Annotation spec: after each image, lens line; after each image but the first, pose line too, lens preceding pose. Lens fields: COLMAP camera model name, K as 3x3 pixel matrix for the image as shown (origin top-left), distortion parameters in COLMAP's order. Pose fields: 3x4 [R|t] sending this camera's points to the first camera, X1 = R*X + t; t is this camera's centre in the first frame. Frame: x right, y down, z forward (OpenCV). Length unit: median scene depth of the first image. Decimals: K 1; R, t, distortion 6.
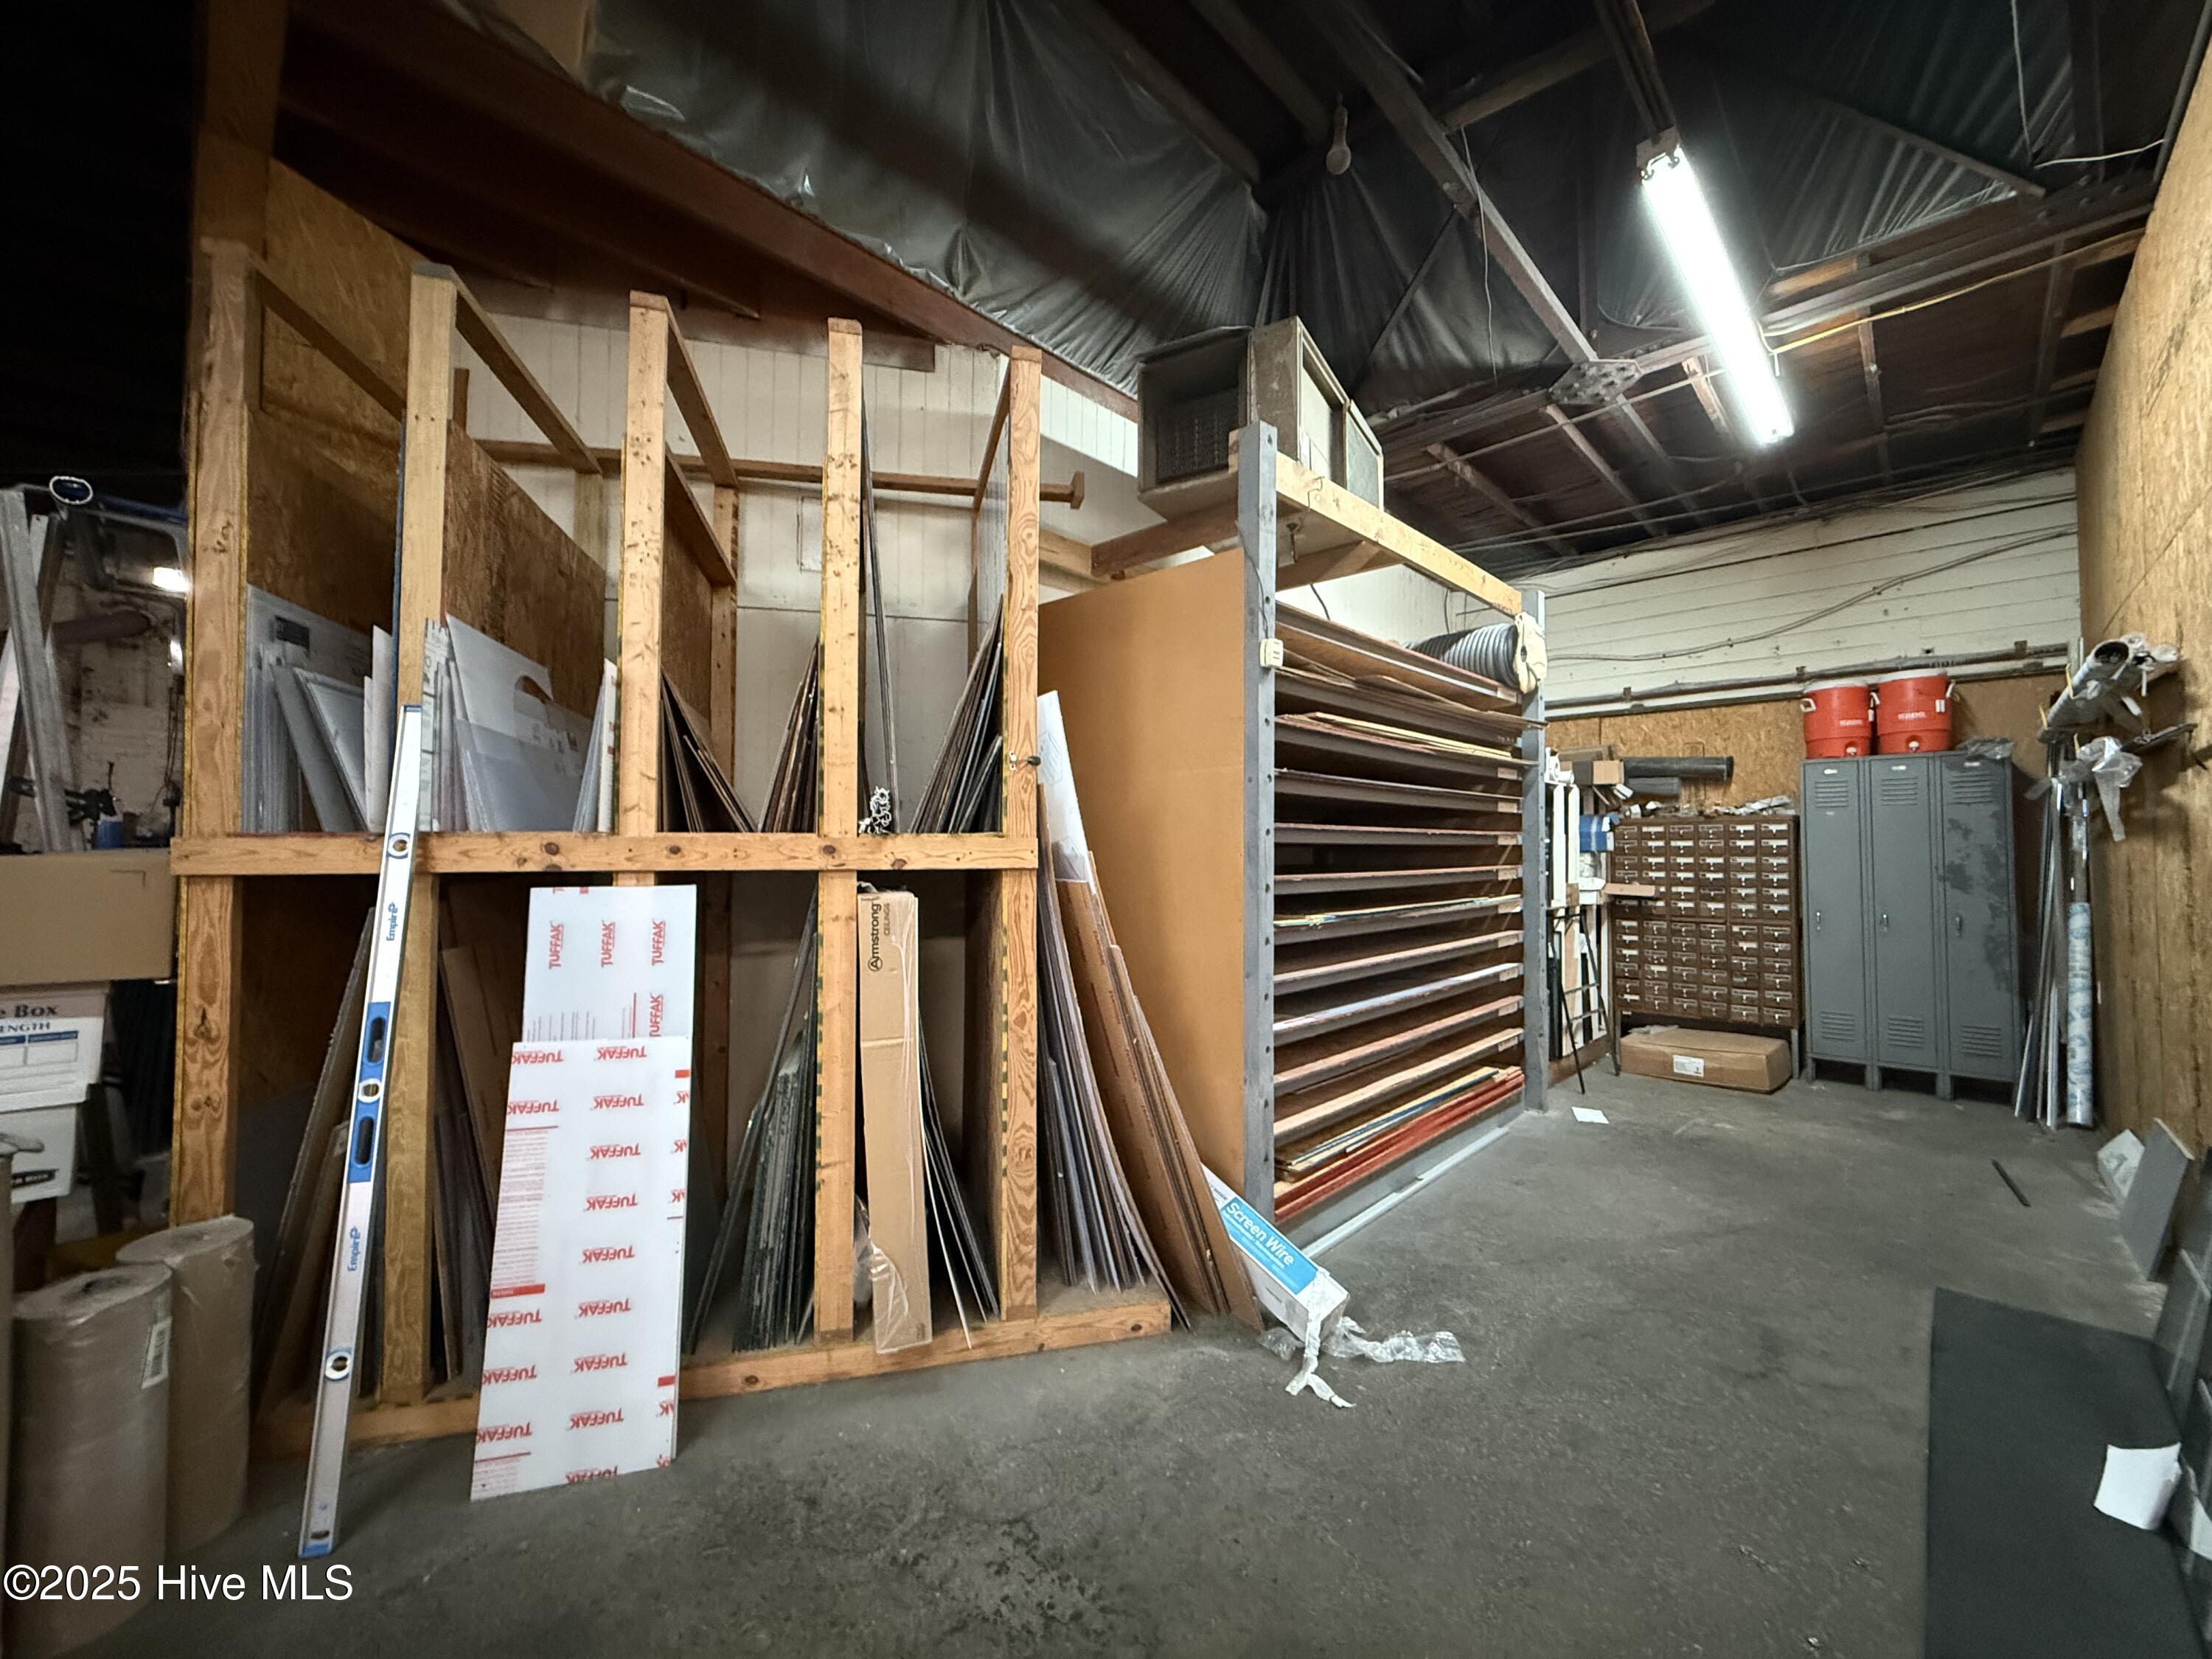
lens RADIAL K [[883.2, 0, 1106.0], [0, 883.2, 829.5], [0, 0, 1]] dist [0.003289, -0.000350]
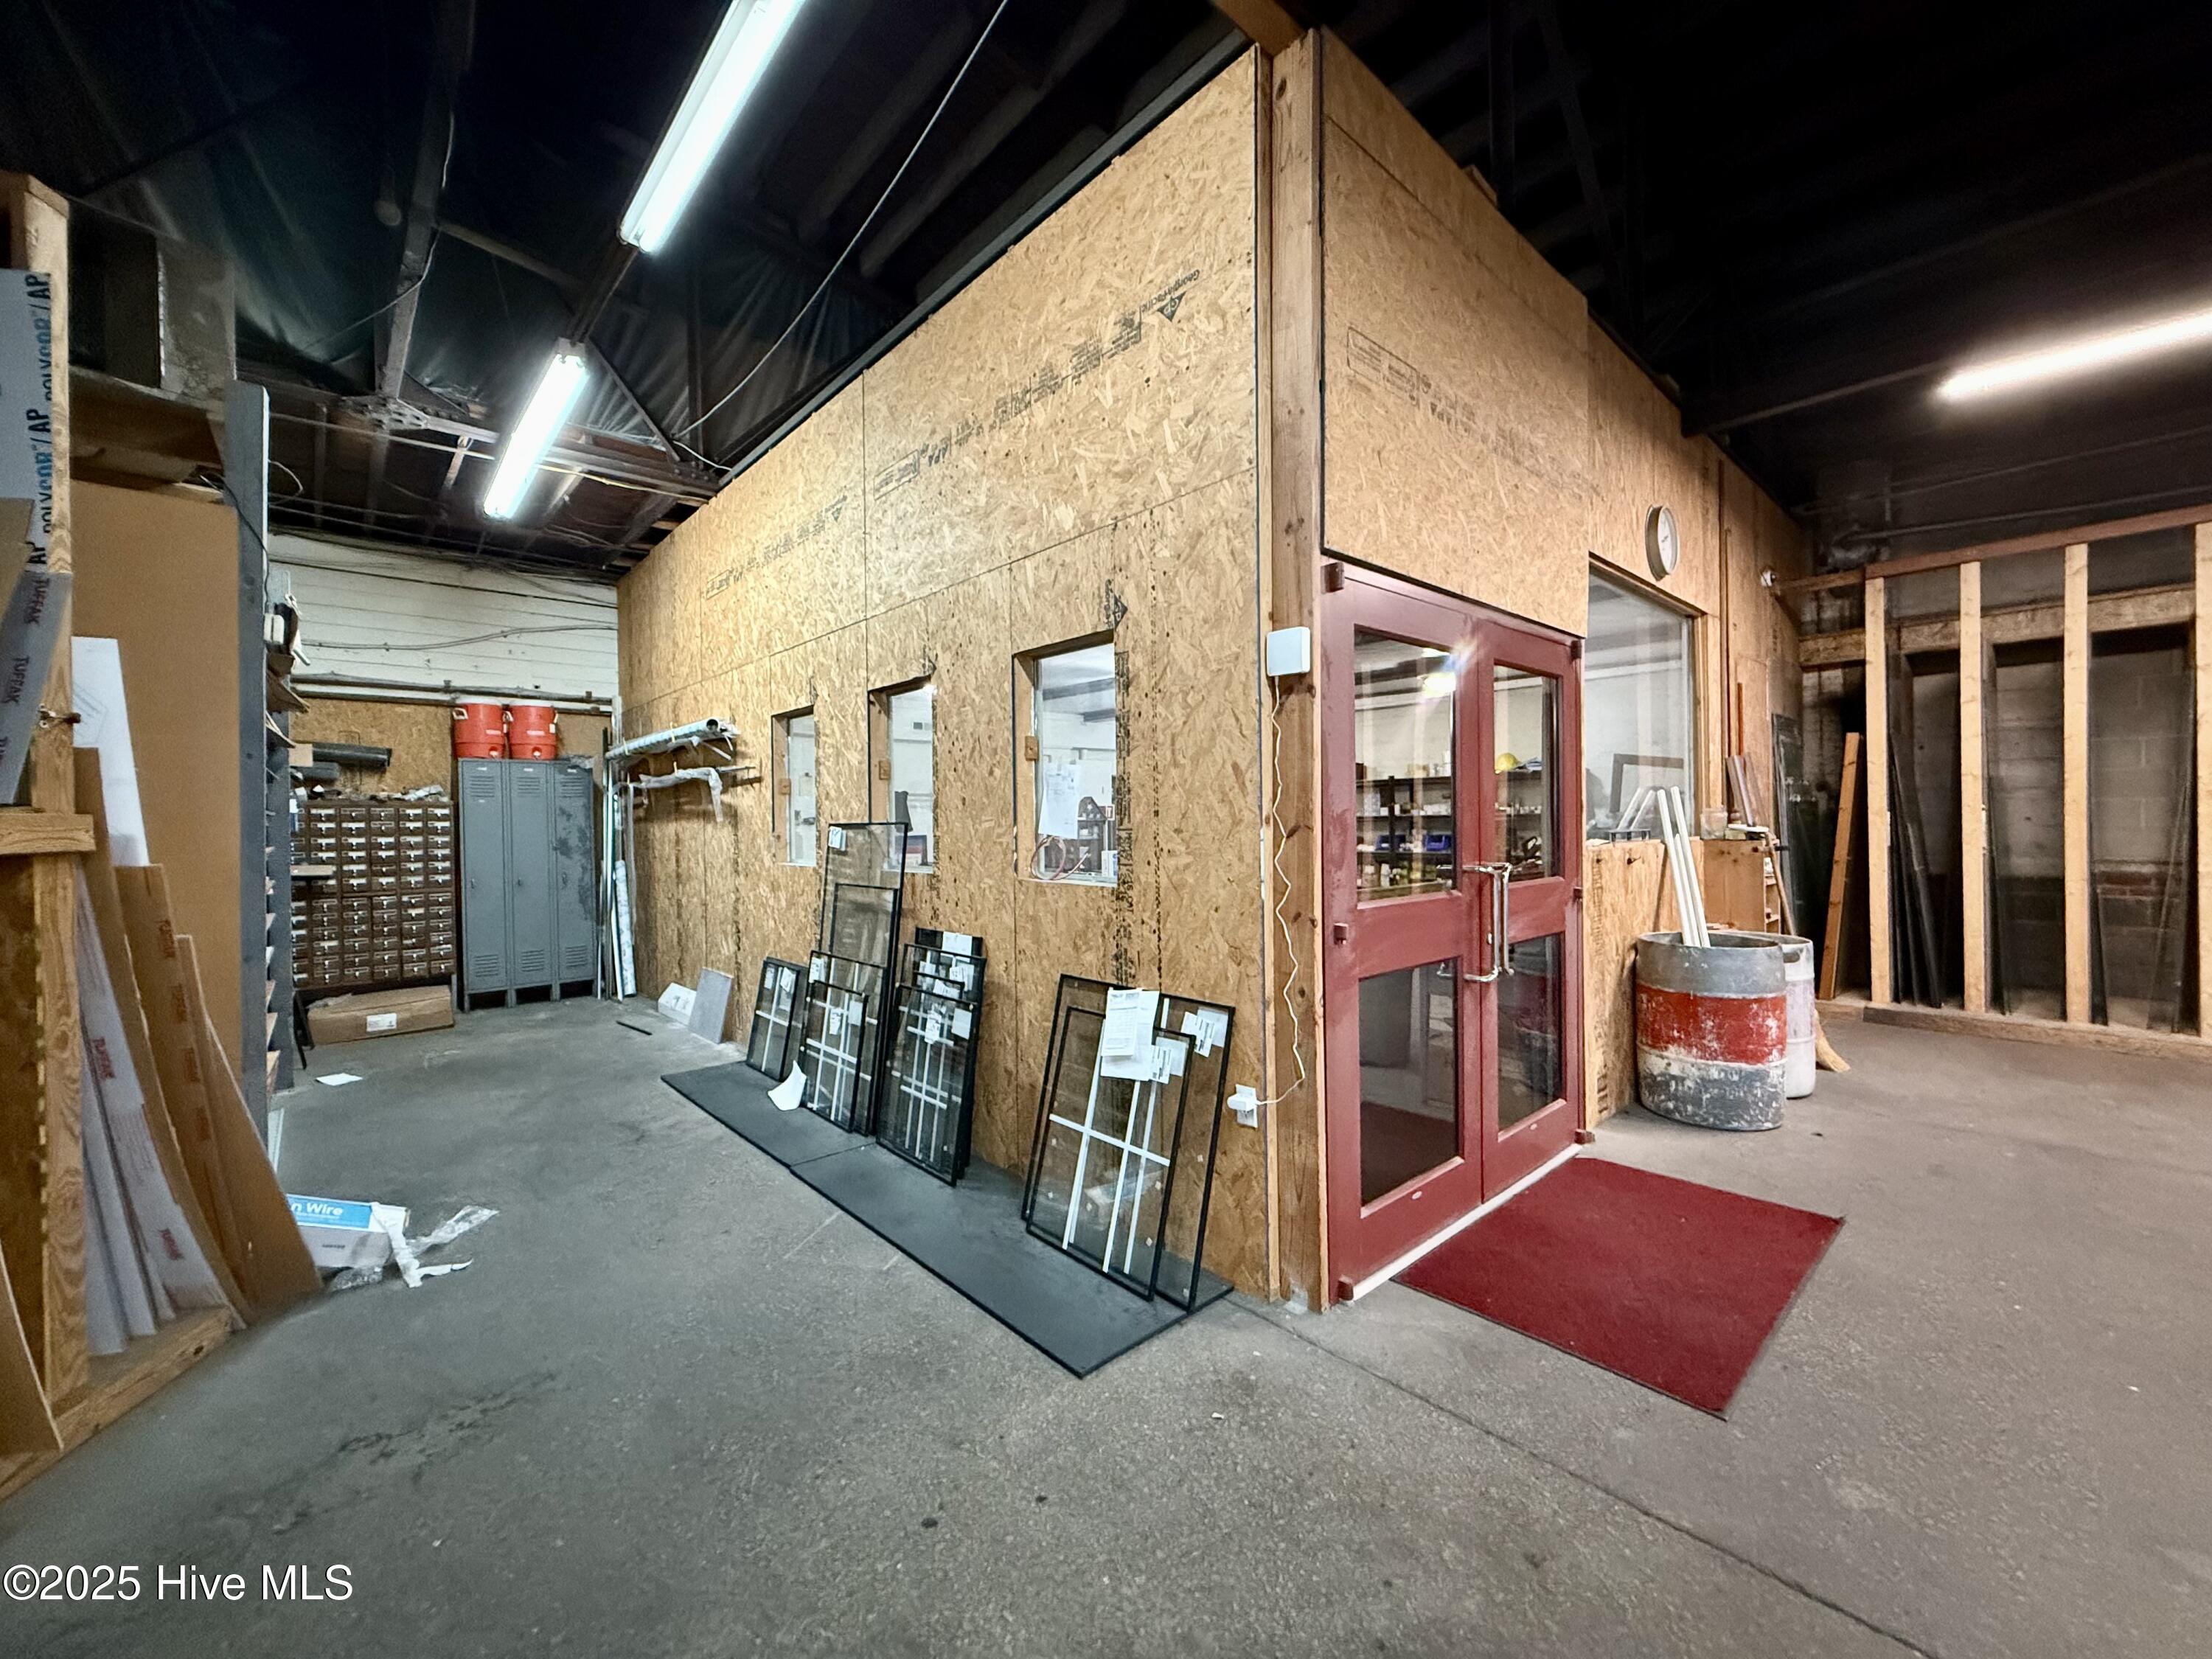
lens RADIAL K [[883.2, 0, 1106.0], [0, 883.2, 829.5], [0, 0, 1]] dist [0.003289, -0.000350]
pose [[0.074408, -0.006732, 0.997205, -0.431087], [-0.010521, 0.999916, 0.007536, 0.003910], [-0.997172, -0.011052, 0.074331, -0.000177]]
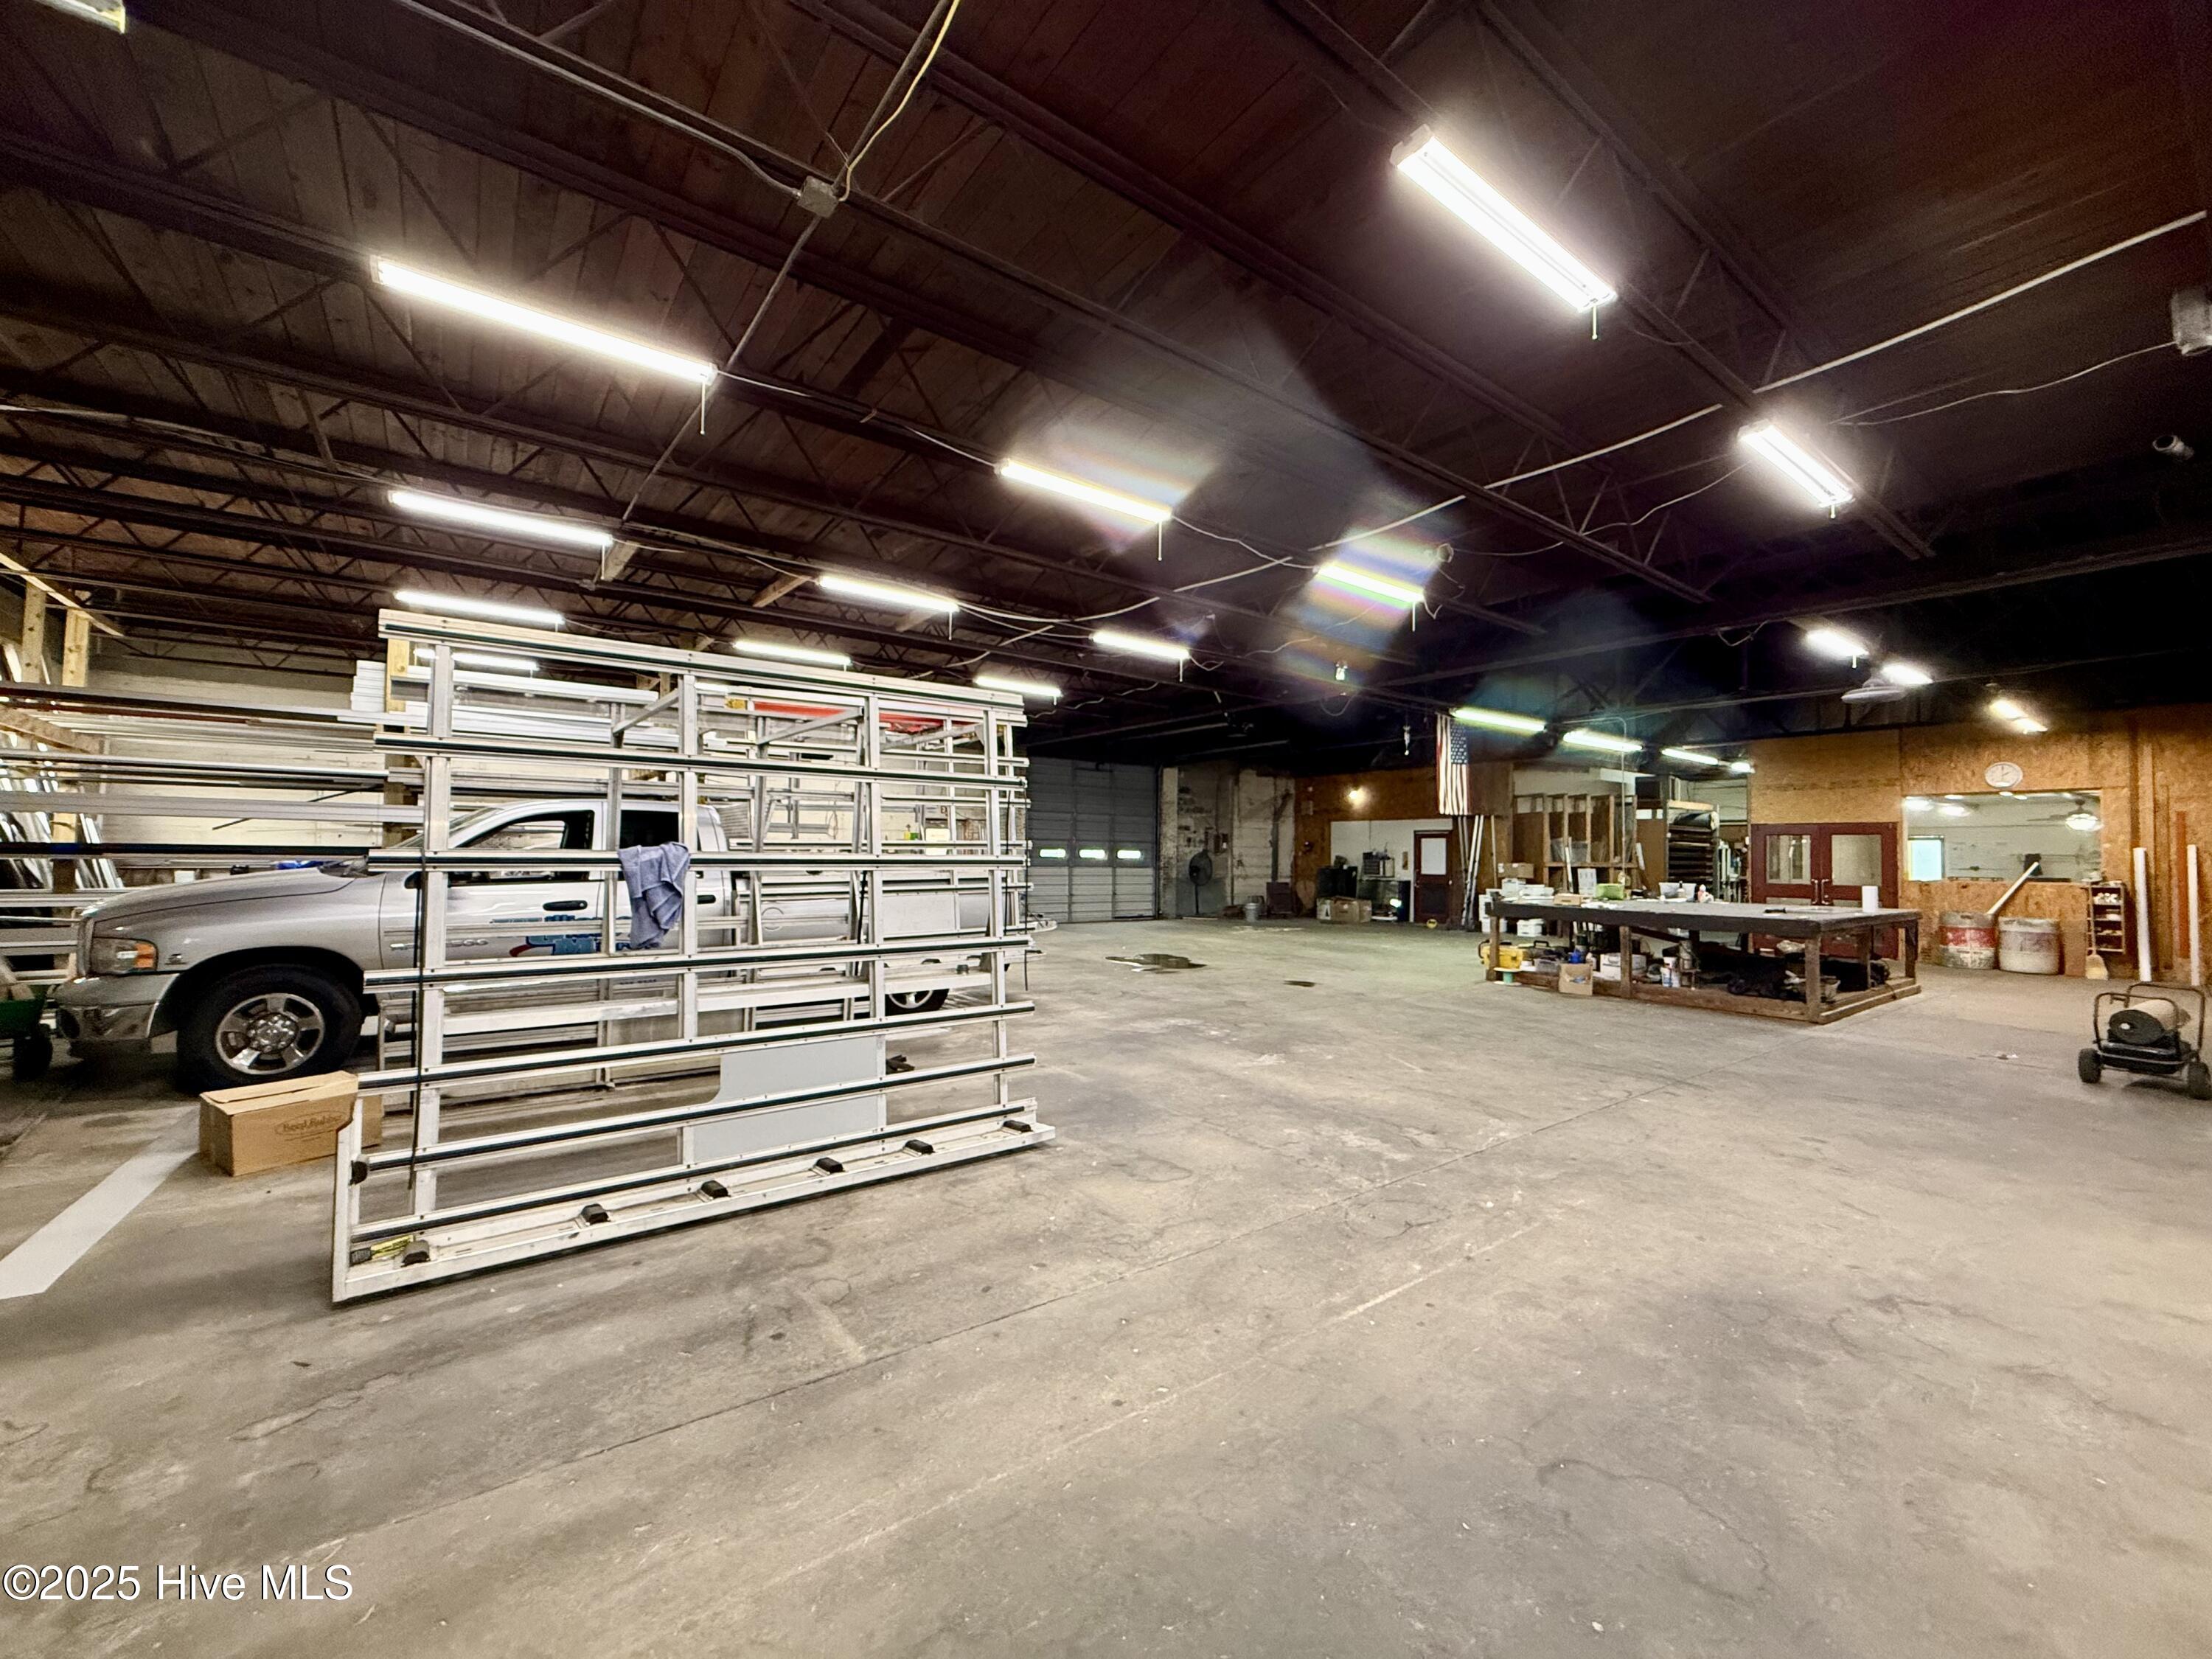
lens RADIAL K [[883.2, 0, 1106.0], [0, 883.2, 829.5], [0, 0, 1]] dist [0.003289, -0.000350]
pose [[0.984936, 0.012263, -0.172483, -1.646263], [-0.013172, 0.999905, -0.004126, -0.095602], [0.172416, 0.006336, 0.985004, -3.638444]]
